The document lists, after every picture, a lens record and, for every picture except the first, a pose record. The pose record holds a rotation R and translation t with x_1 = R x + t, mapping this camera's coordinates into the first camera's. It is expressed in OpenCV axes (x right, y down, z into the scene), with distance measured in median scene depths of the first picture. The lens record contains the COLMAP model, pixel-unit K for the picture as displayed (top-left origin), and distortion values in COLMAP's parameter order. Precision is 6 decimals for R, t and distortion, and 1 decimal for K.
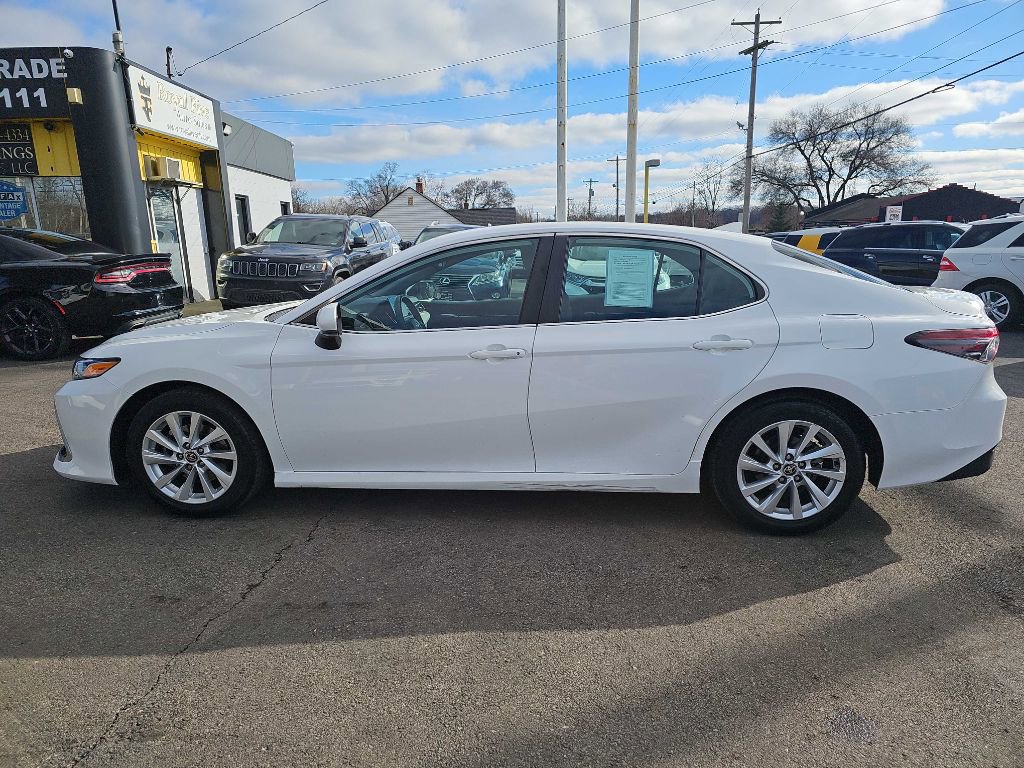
lens RADIAL K [[657.4, 0, 515.3], [0, 657.4, 380.1], [0, 0, 1]] dist [0.055937, -0.040935]
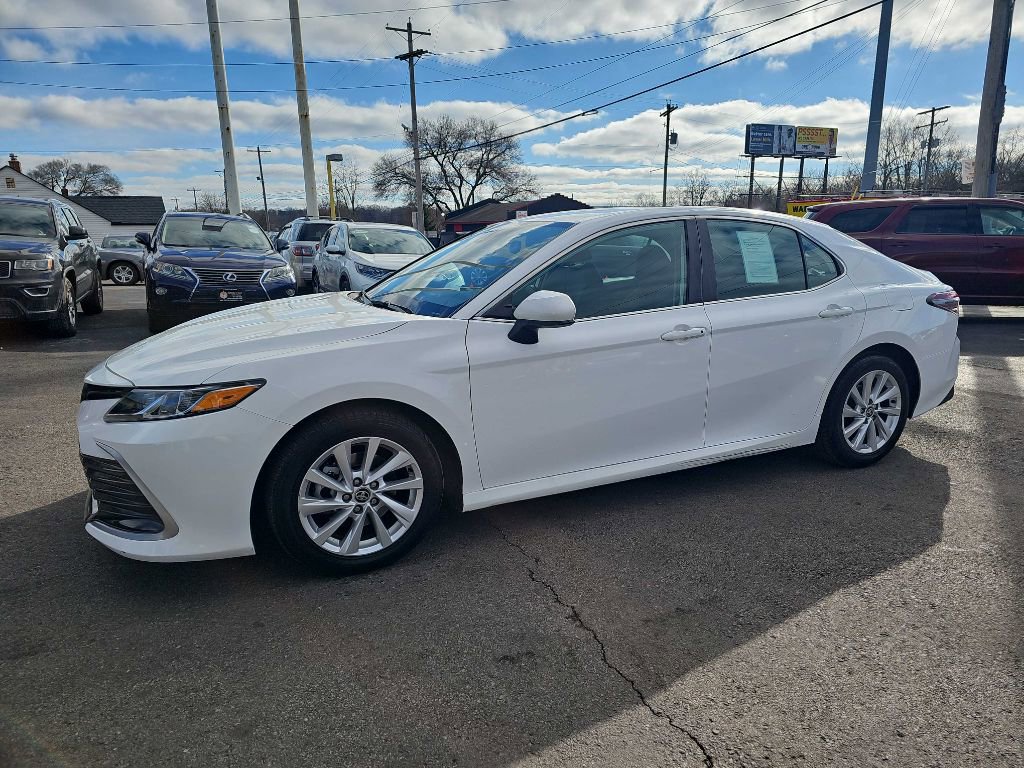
lens RADIAL K [[654.1, 0, 524.1], [0, 654.1, 377.1], [0, 0, 1]] dist [0.058335, -0.038210]
pose [[0.865450, -0.100188, 0.490875, -0.179337], [0.100388, 0.994608, 0.026009, -0.006349], [-0.490834, 0.026769, 0.870842, 0.058504]]
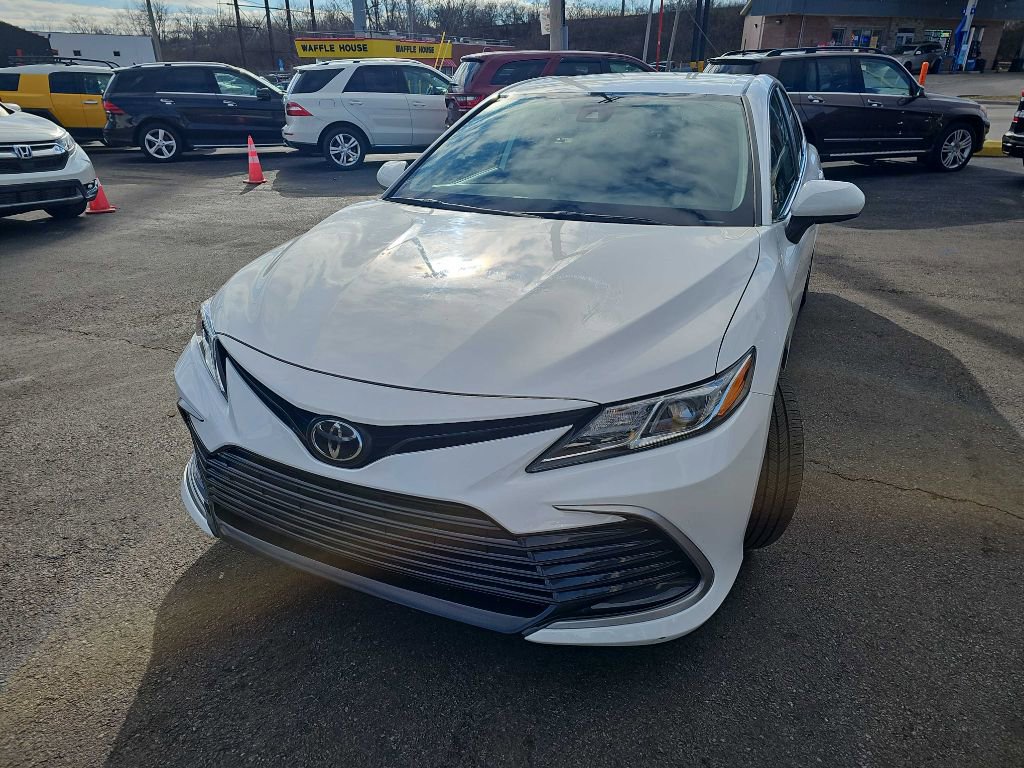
lens RADIAL K [[670.9, 0, 510.7], [0, 670.9, 380.2], [0, 0, 1]] dist [0.023951, -0.004437]
pose [[0.364784, -0.375286, 0.852111, -0.283719], [0.189360, 0.925949, 0.326742, -0.053536], [-0.911633, 0.042165, 0.408836, 0.233762]]
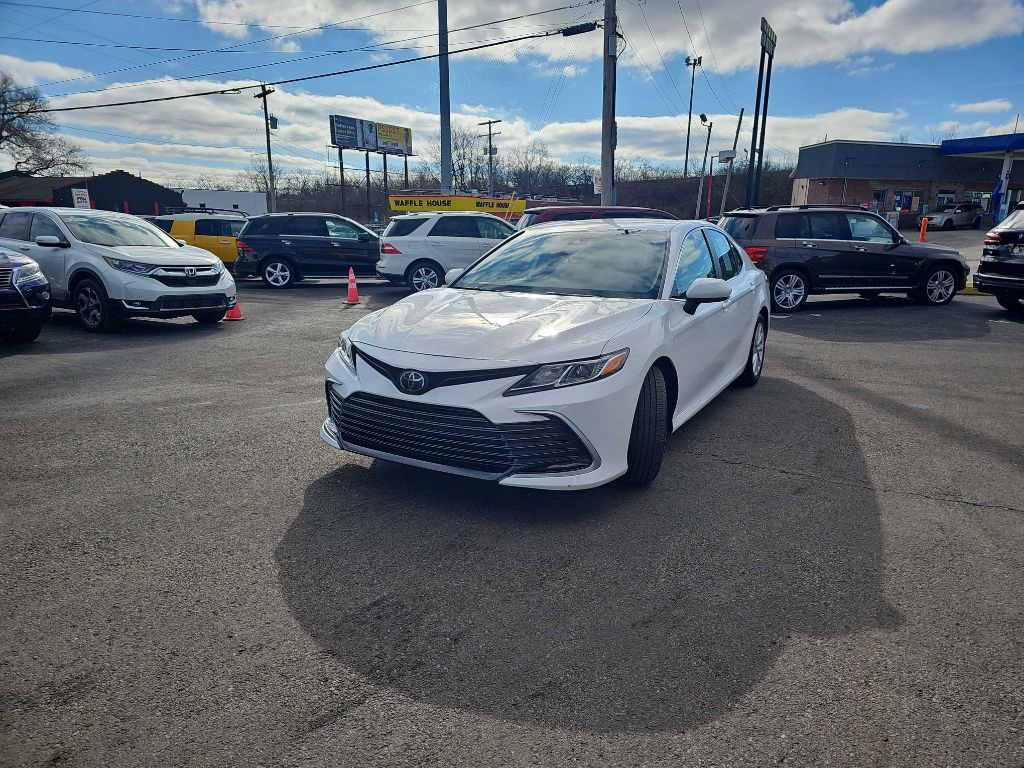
lens RADIAL K [[654.1, 0, 524.1], [0, 654.1, 377.1], [0, 0, 1]] dist [0.058335, -0.038210]
pose [[0.439618, -0.186946, 0.878514, -0.386762], [0.171060, 0.977624, 0.122436, -0.033926], [-0.881745, 0.096453, 0.461760, 0.166308]]
